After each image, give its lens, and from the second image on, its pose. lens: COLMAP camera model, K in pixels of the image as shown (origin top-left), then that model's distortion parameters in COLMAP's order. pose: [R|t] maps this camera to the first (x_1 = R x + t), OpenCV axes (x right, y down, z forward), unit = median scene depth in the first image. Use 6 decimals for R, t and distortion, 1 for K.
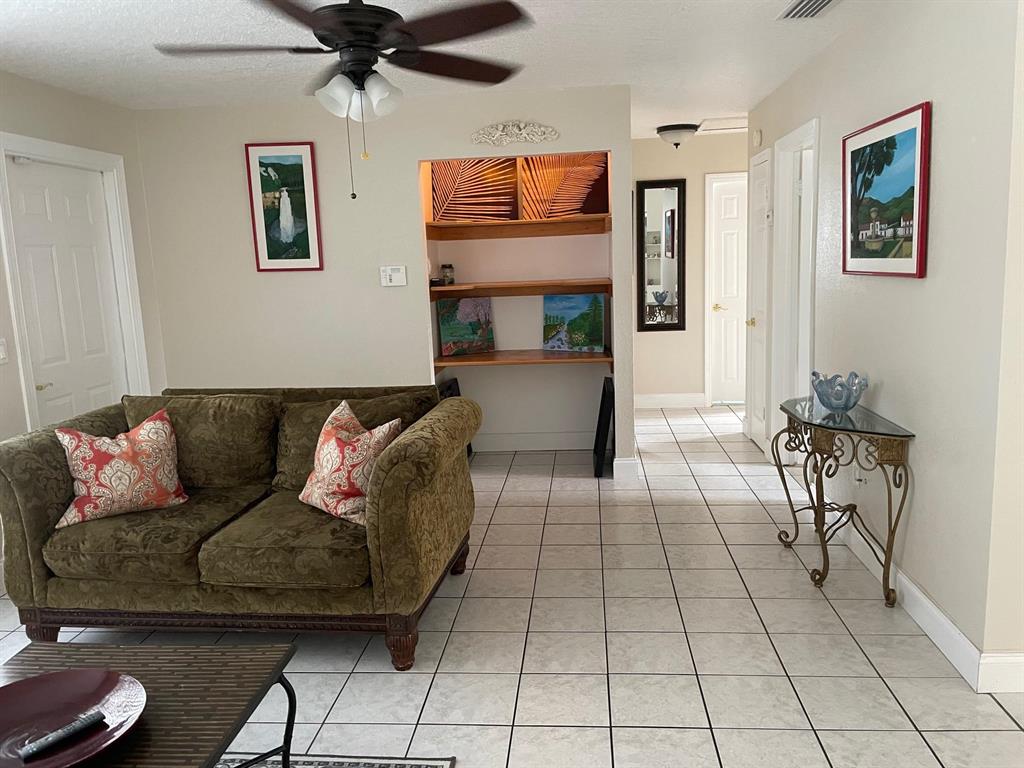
lens RADIAL K [[779.0, 0, 512.0], [0, 779.0, 384.0], [0, 0, 1]] dist [0.101769, -0.191429]
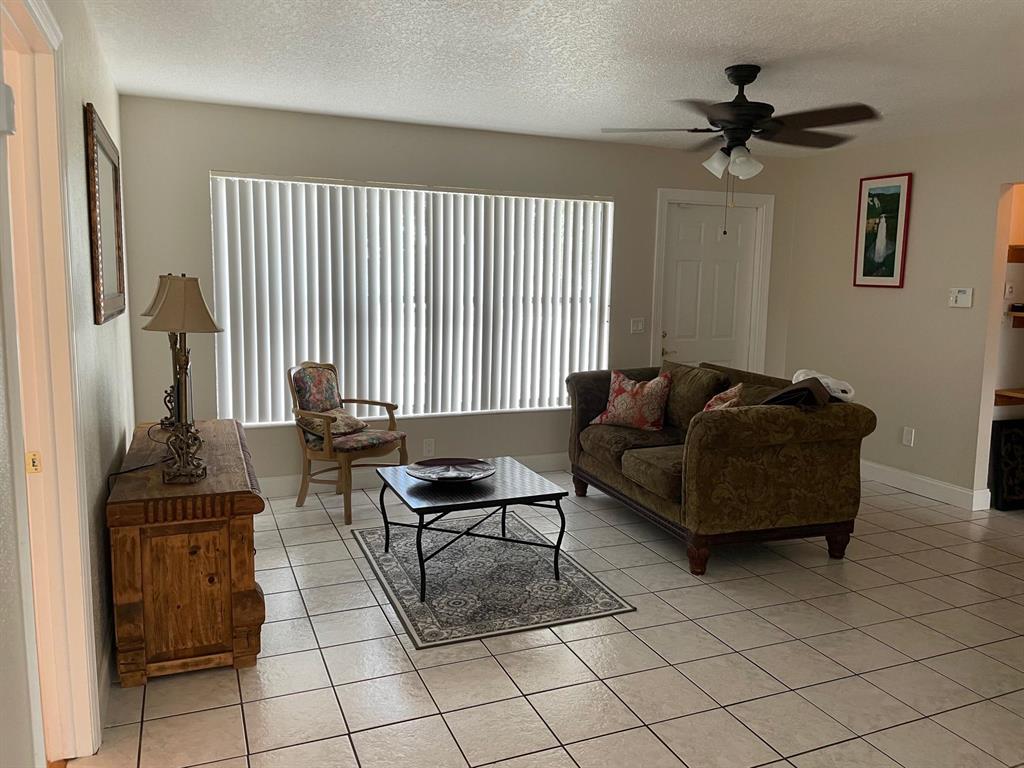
lens RADIAL K [[779.0, 0, 512.0], [0, 779.0, 384.0], [0, 0, 1]] dist [0.101769, -0.191429]
pose [[0.447381, 0.162744, -0.879411, 0.514259], [-0.179227, 0.979671, 0.090120, -0.016388], [0.876201, 0.117296, 0.467455, 0.027379]]
